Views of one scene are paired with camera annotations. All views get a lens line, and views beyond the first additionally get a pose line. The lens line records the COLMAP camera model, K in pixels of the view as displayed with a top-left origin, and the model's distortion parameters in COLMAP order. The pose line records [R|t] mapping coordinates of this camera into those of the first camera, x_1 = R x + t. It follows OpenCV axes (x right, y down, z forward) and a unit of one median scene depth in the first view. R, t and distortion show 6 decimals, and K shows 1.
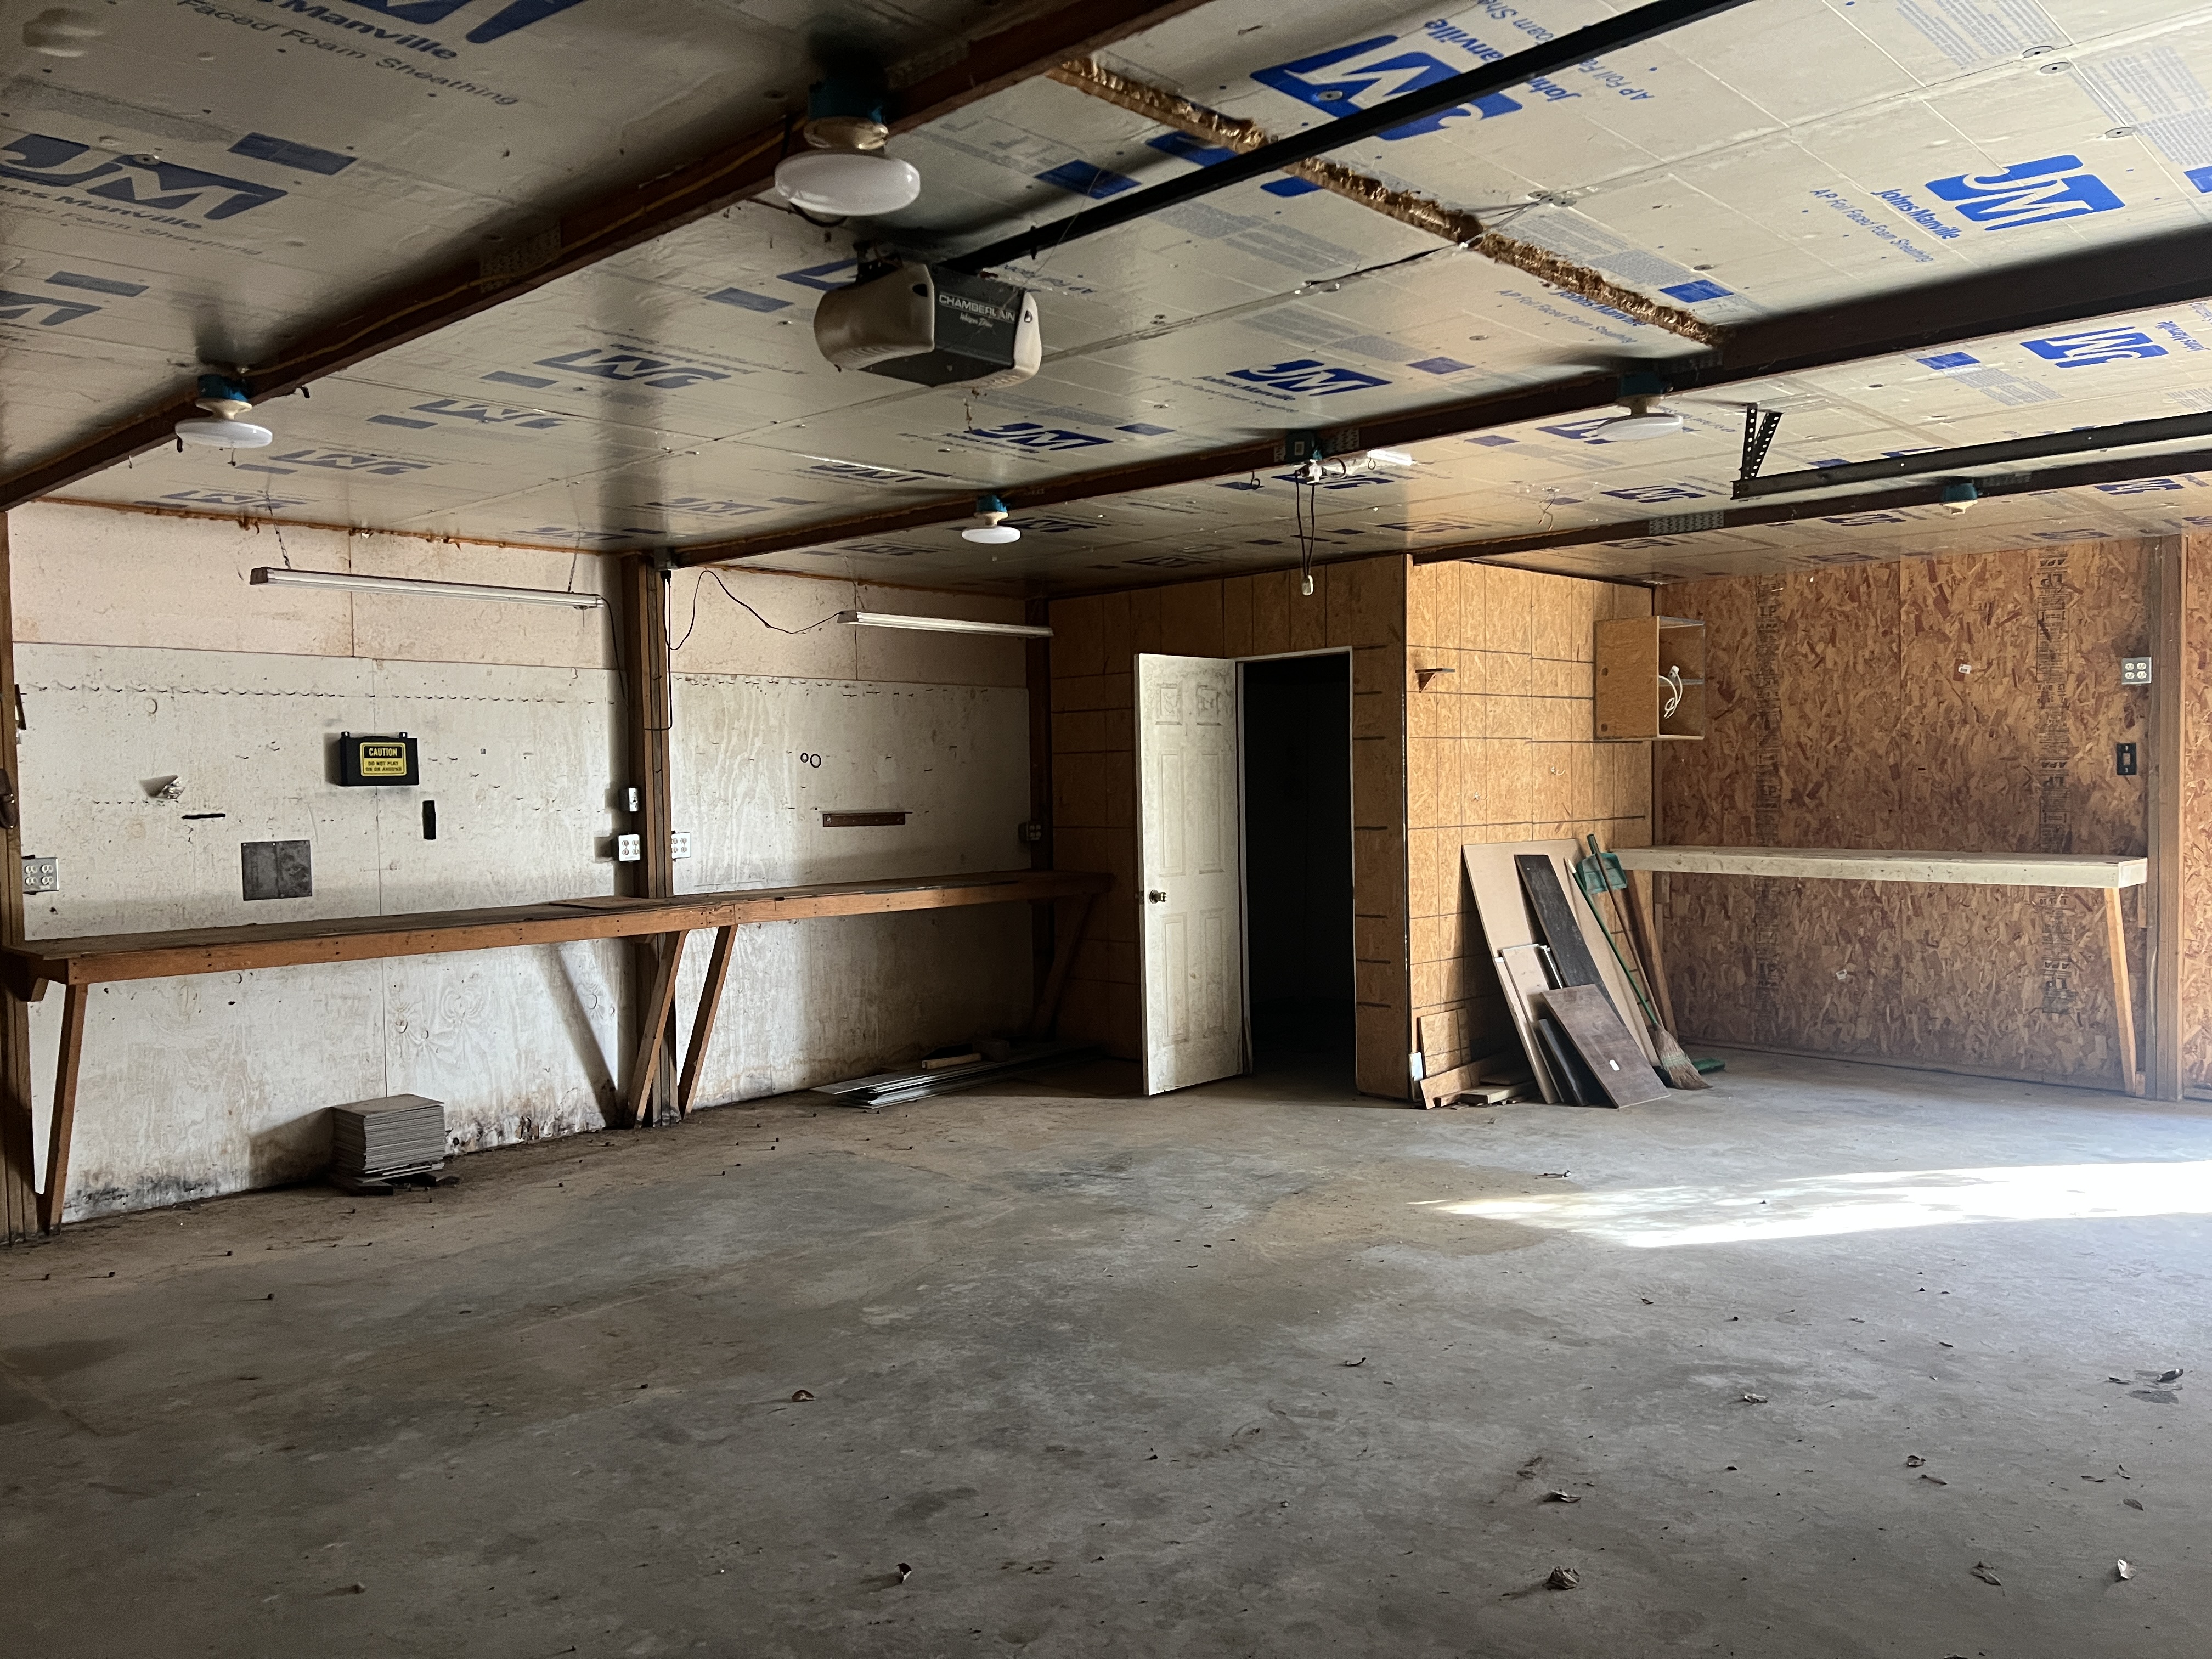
lens RADIAL K [[1652.1, 0, 1092.3], [0, 1652.1, 828.8], [0, 0, 1]] dist [0.054624, -0.059423]
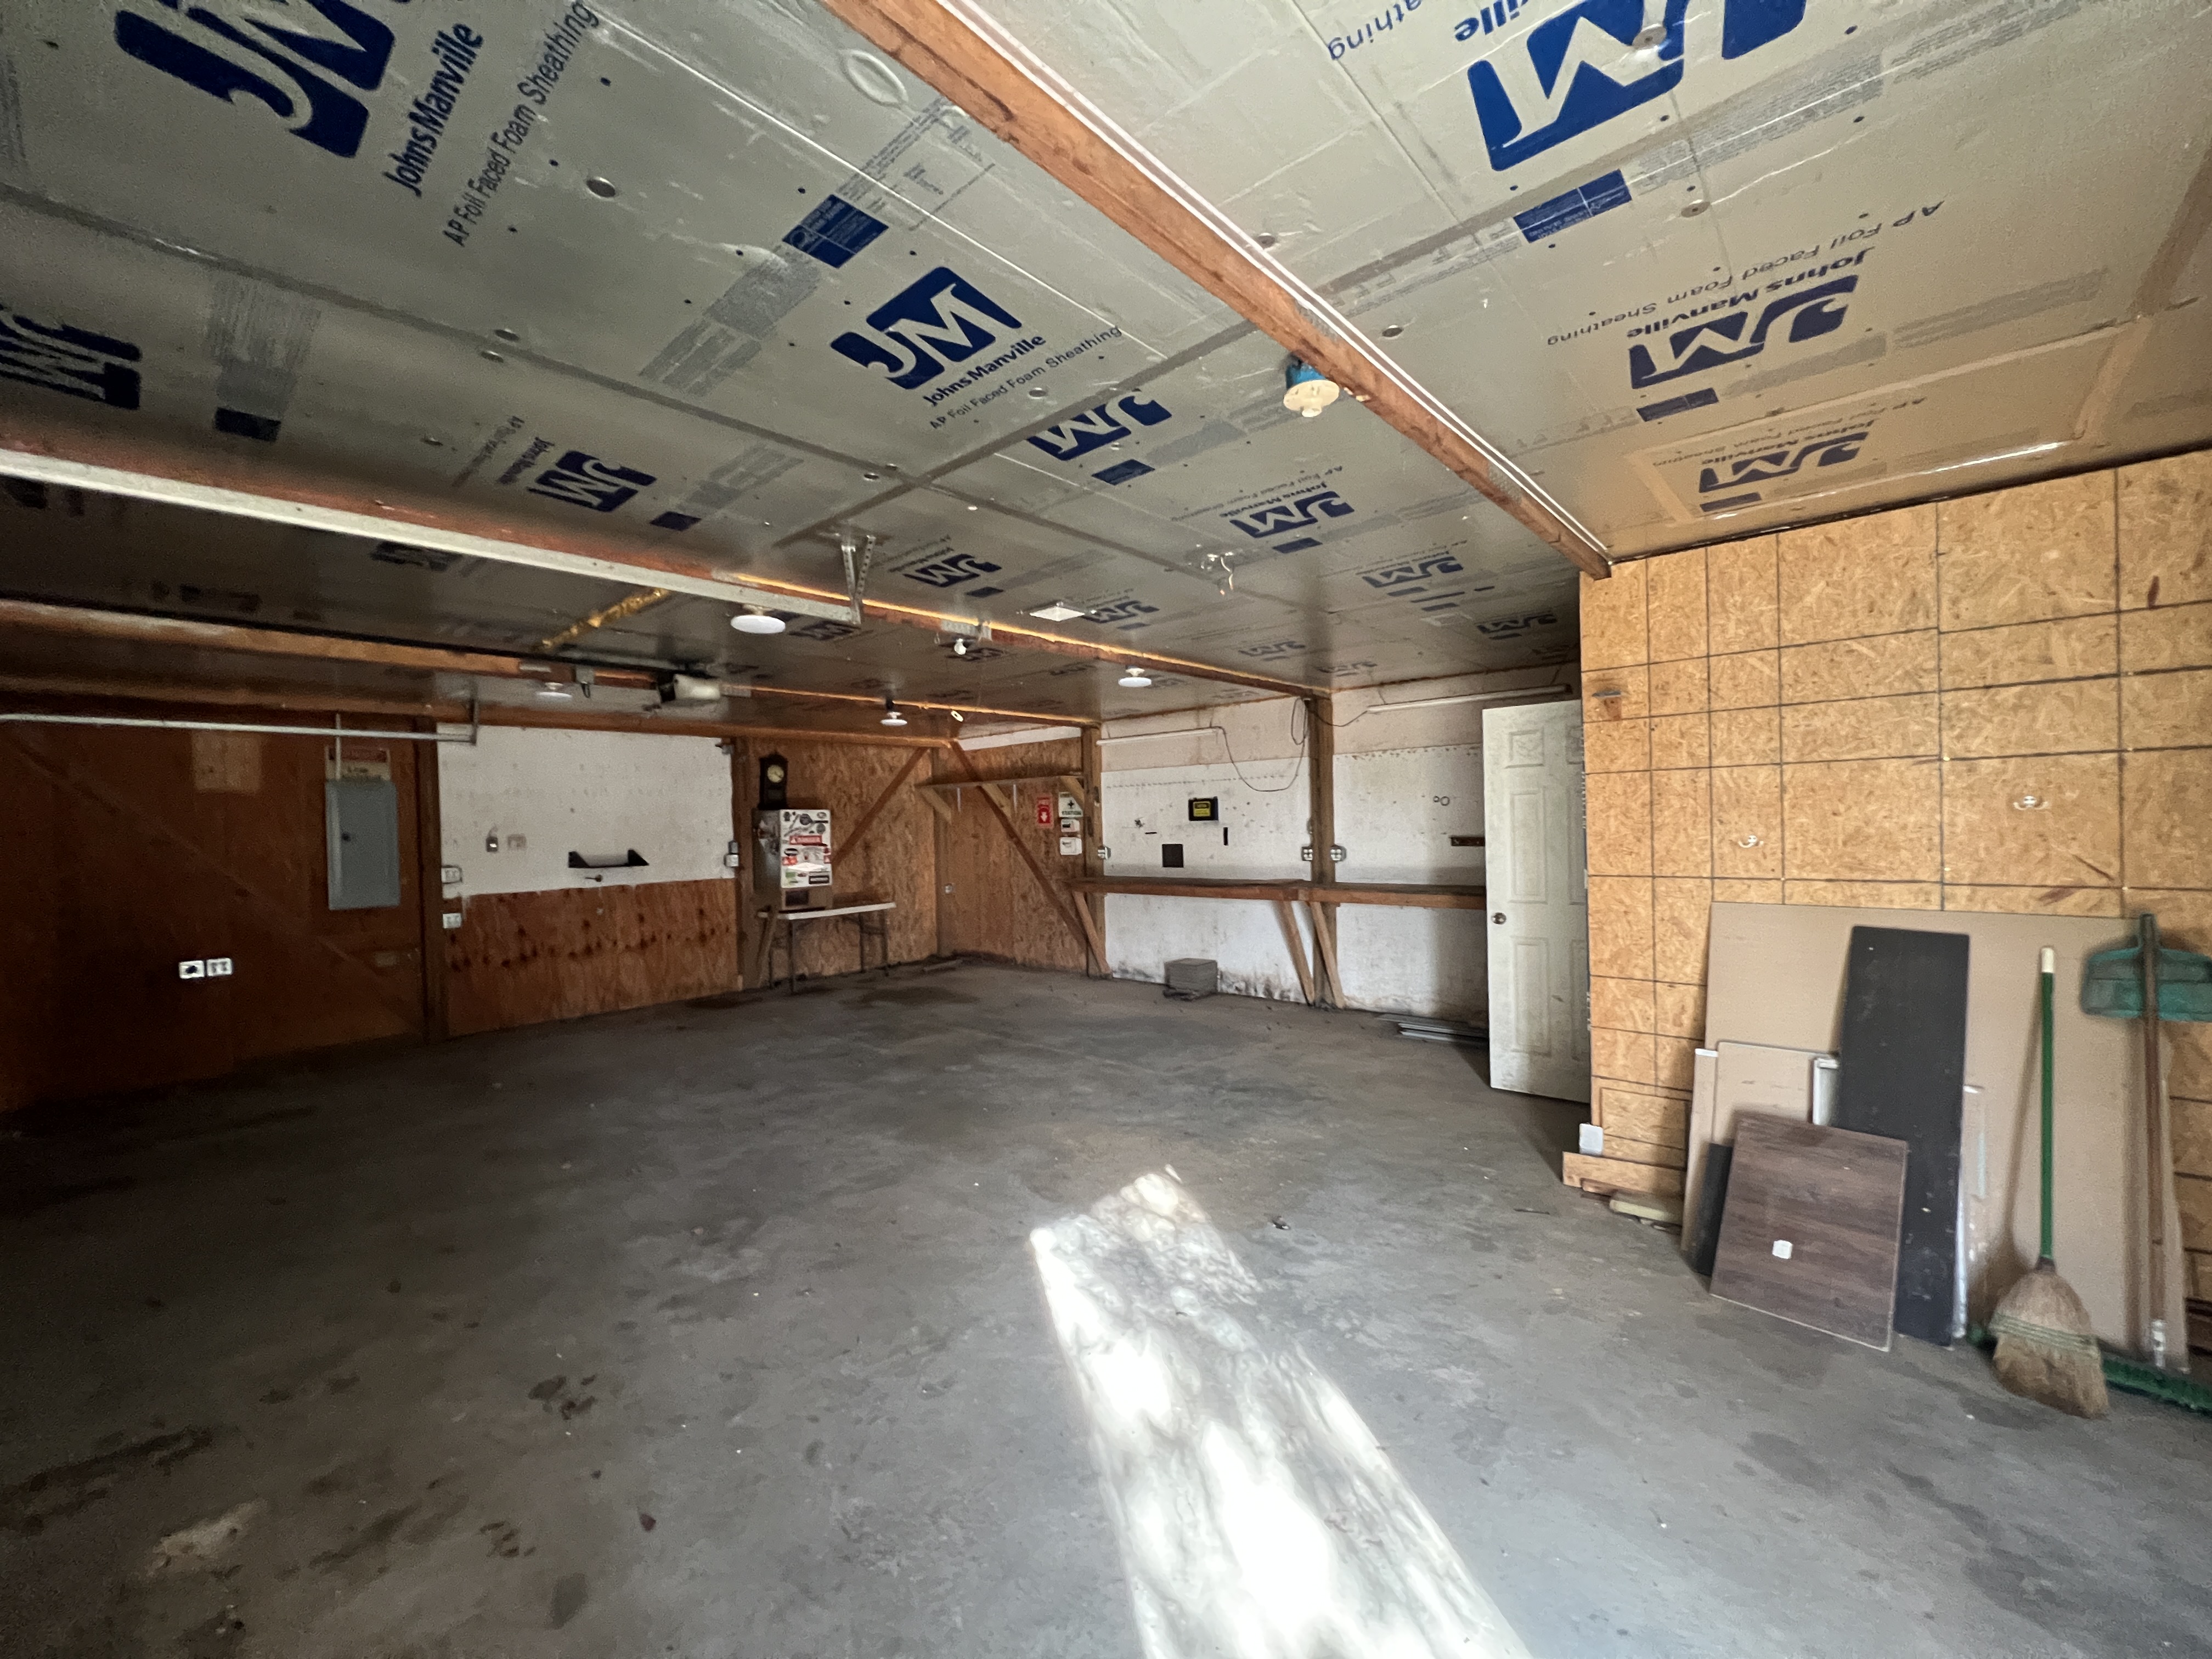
lens RADIAL K [[880.0, 0, 1105.3], [0, 880.0, 834.1], [0, 0, 1]] dist [-0.001253, 0.000153]
pose [[0.038341, 0.026503, -0.998913, 0.911325], [-0.005627, 0.999638, 0.026306, -0.046196], [0.999249, 0.004612, 0.038477, 0.993422]]
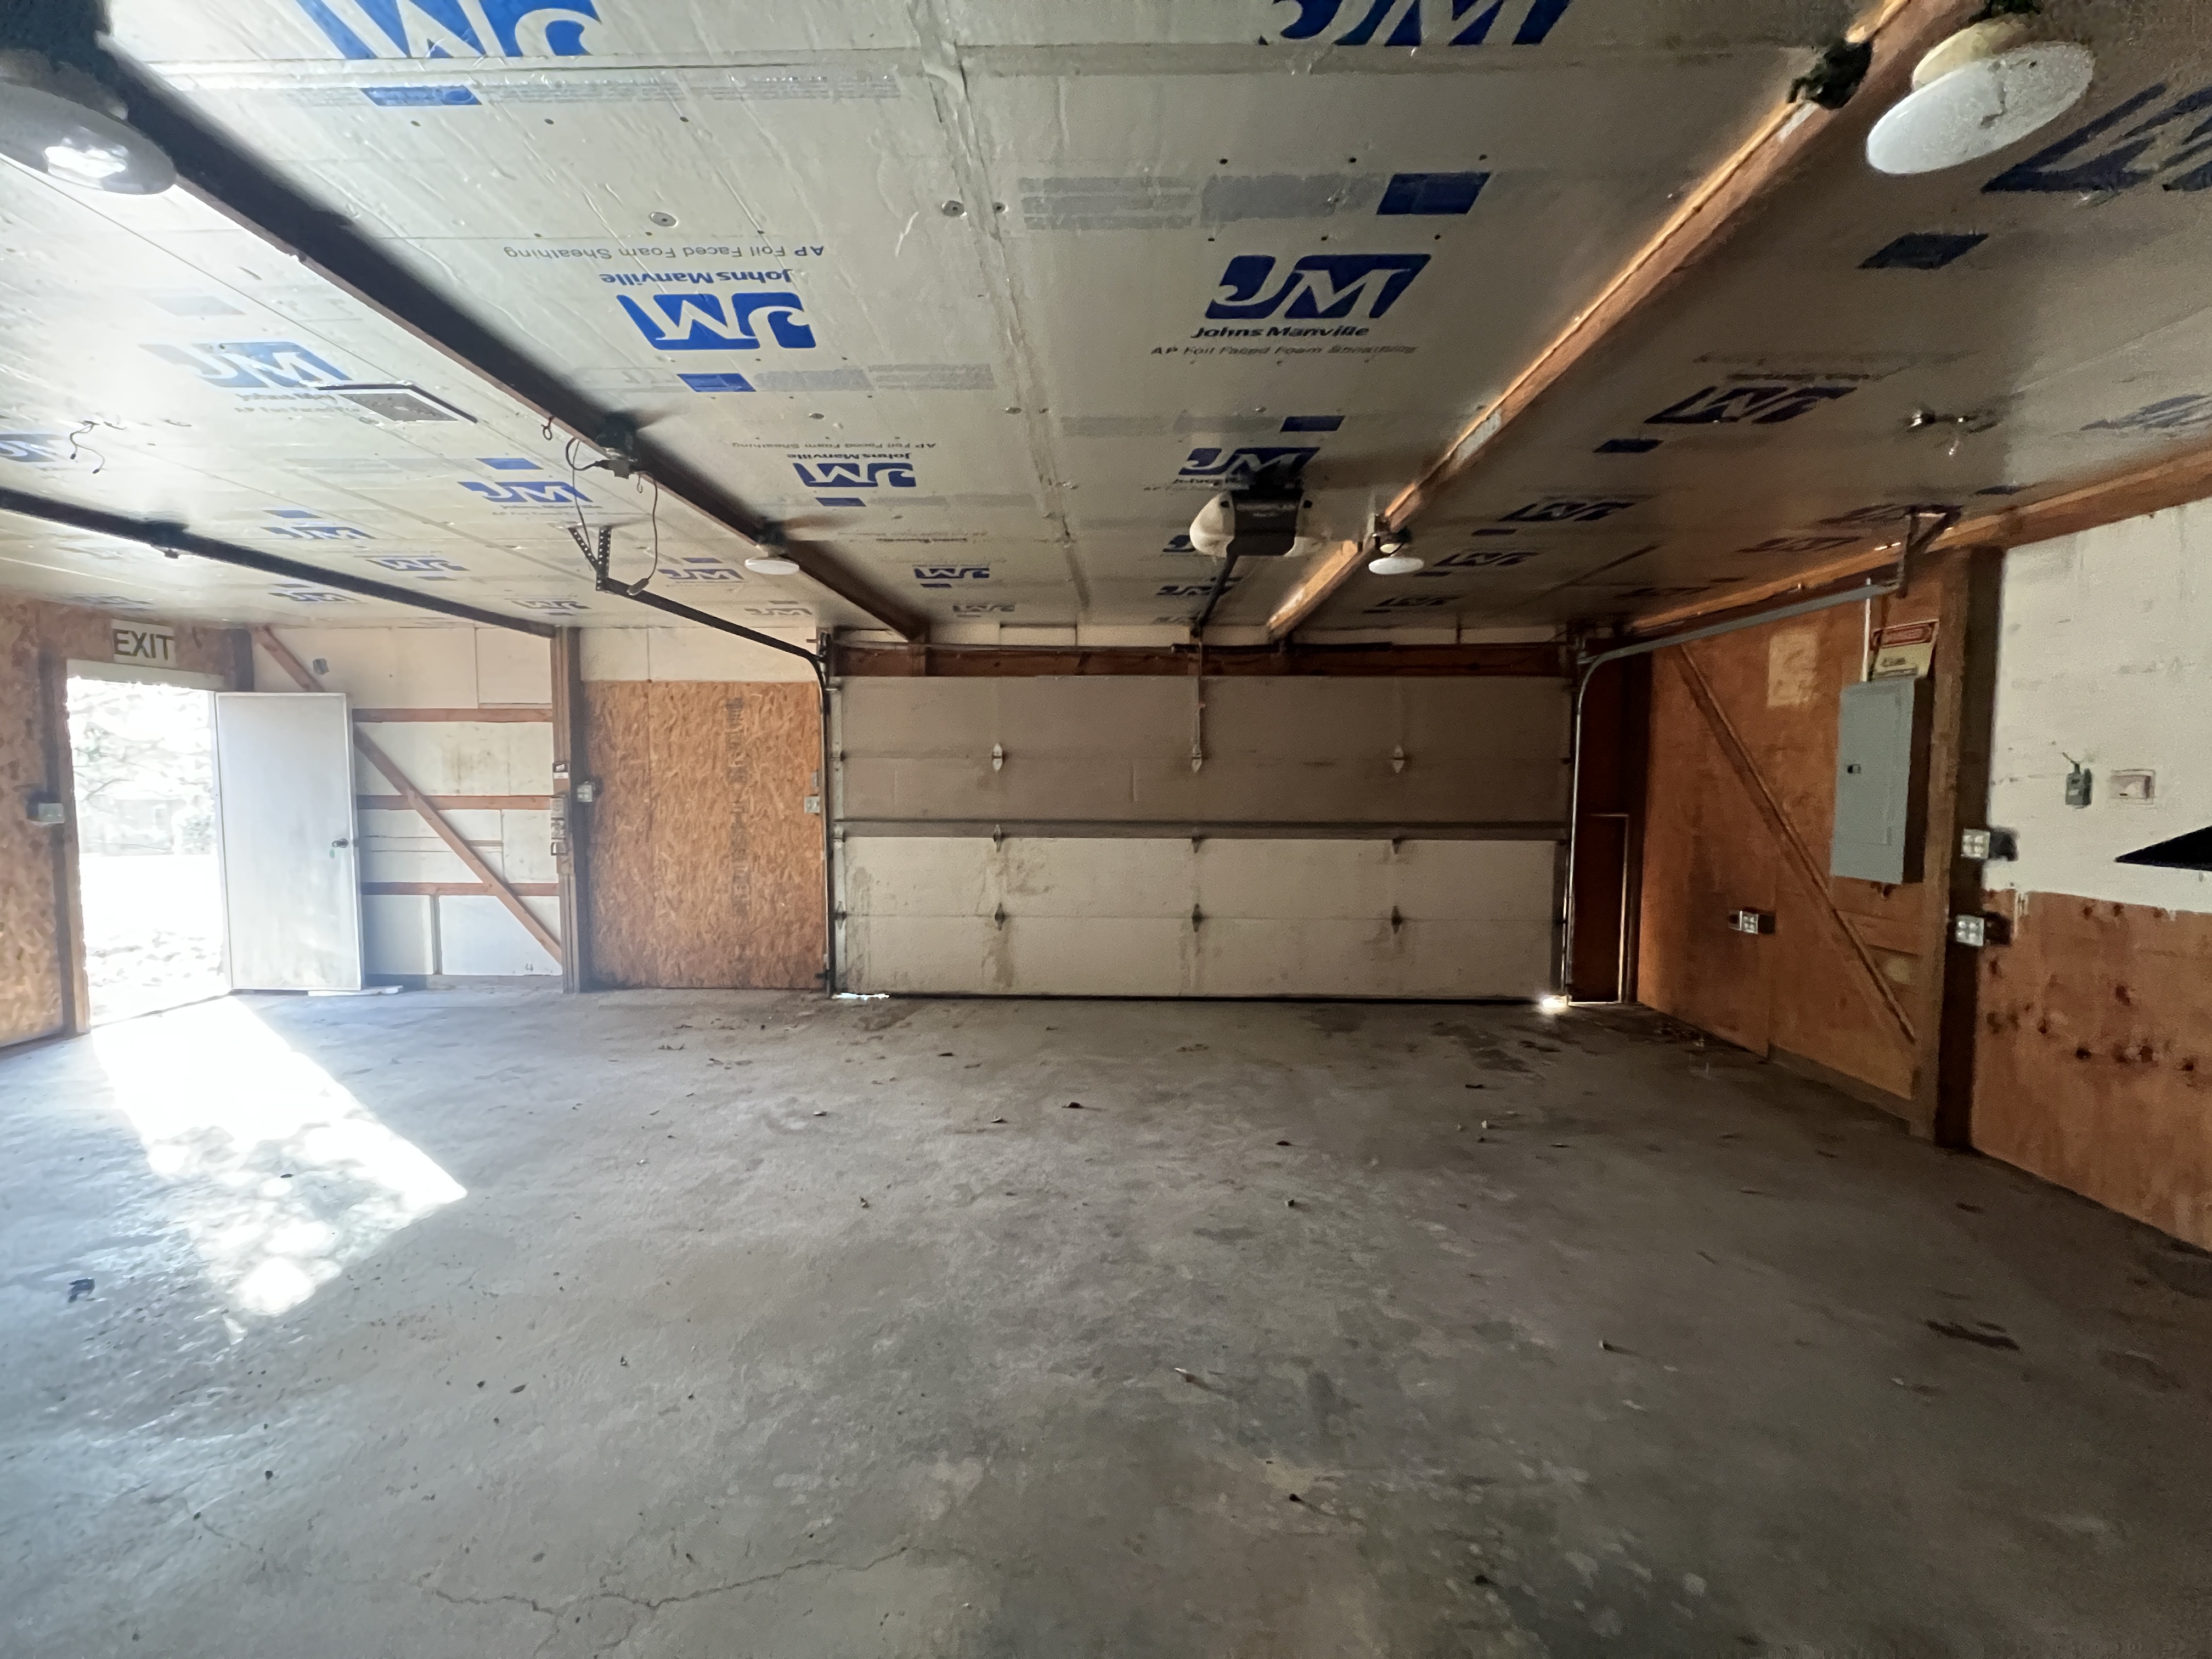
lens RADIAL K [[886.3, 0, 1108.7], [0, 886.3, 828.6], [0, 0, 1]] dist [-0.004298, 0.000054]
pose [[-0.675125, -0.031165, 0.737045, -0.401962], [0.031108, 0.997016, 0.070653, -0.028718], [-0.737047, 0.070628, -0.672141, 1.030873]]
